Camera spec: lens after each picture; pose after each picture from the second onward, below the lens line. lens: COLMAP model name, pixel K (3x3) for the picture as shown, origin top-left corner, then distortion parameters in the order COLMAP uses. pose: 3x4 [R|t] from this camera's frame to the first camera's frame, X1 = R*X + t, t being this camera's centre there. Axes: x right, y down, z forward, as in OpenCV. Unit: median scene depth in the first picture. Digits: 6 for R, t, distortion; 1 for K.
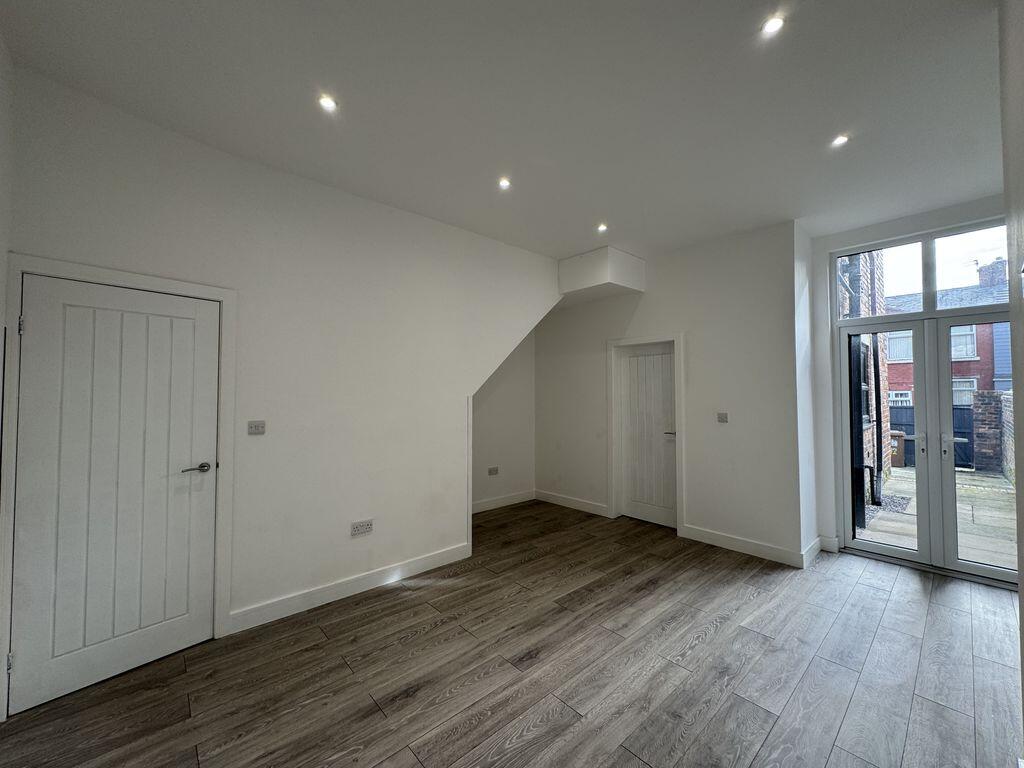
lens RADIAL K [[408.6, 0, 511.3], [0, 408.6, 383.5], [0, 0, 1]] dist [-0.000536, 0.000347]
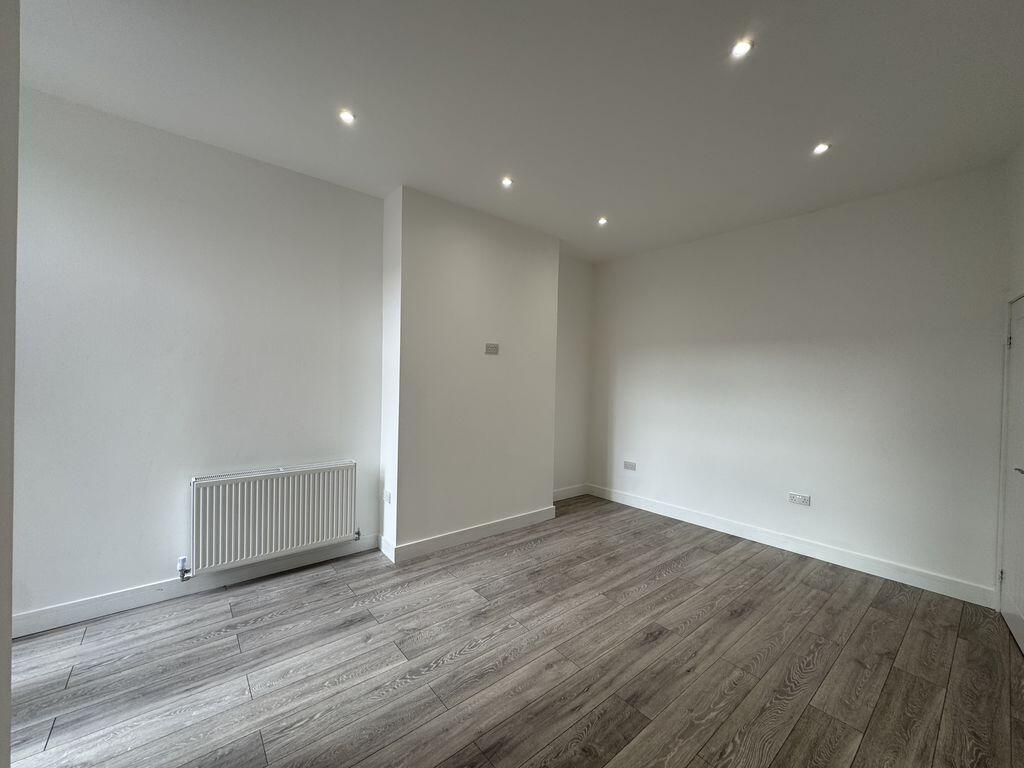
lens RADIAL K [[408.6, 0, 511.3], [0, 408.6, 383.5], [0, 0, 1]] dist [-0.000536, 0.000347]
pose [[-0.998878, -0.022823, 0.041487, 0.301024], [-0.023252, 0.999681, -0.009877, 0.038215], [-0.041249, -0.010831, -0.999090, 1.643856]]
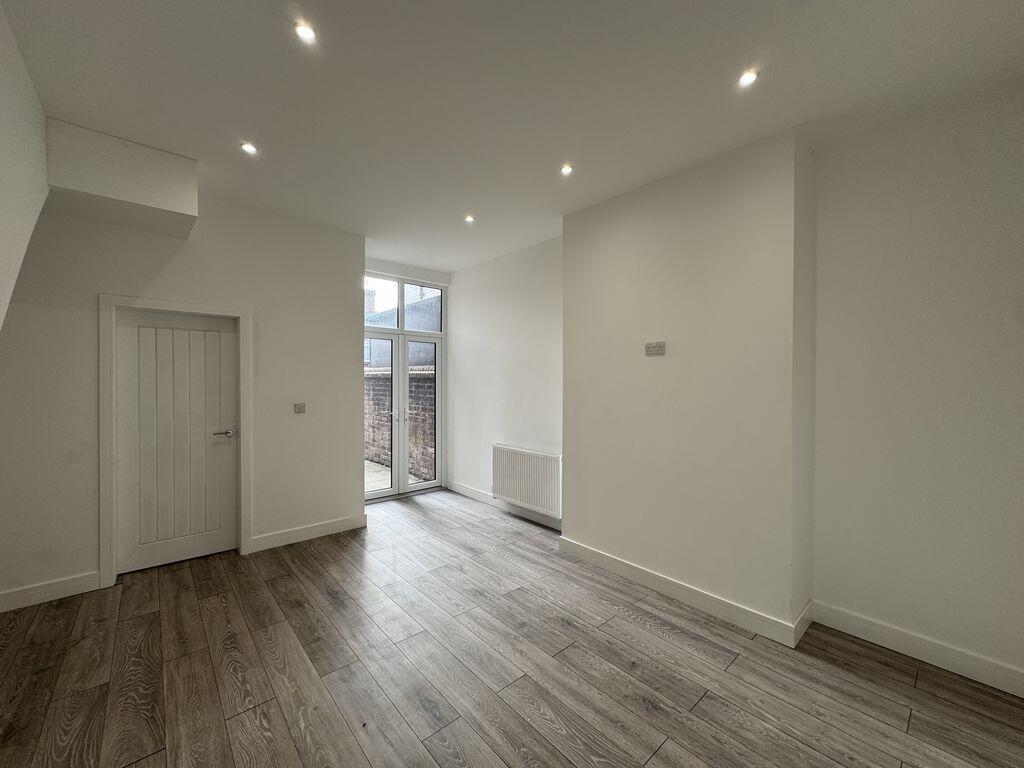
lens RADIAL K [[408.6, 0, 511.3], [0, 408.6, 383.5], [0, 0, 1]] dist [-0.000536, 0.000347]
pose [[0.005961, -0.003209, 0.999977, -0.612489], [-0.030340, 0.999534, 0.003389, 0.010192], [-0.999522, -0.030360, 0.005861, 0.686535]]
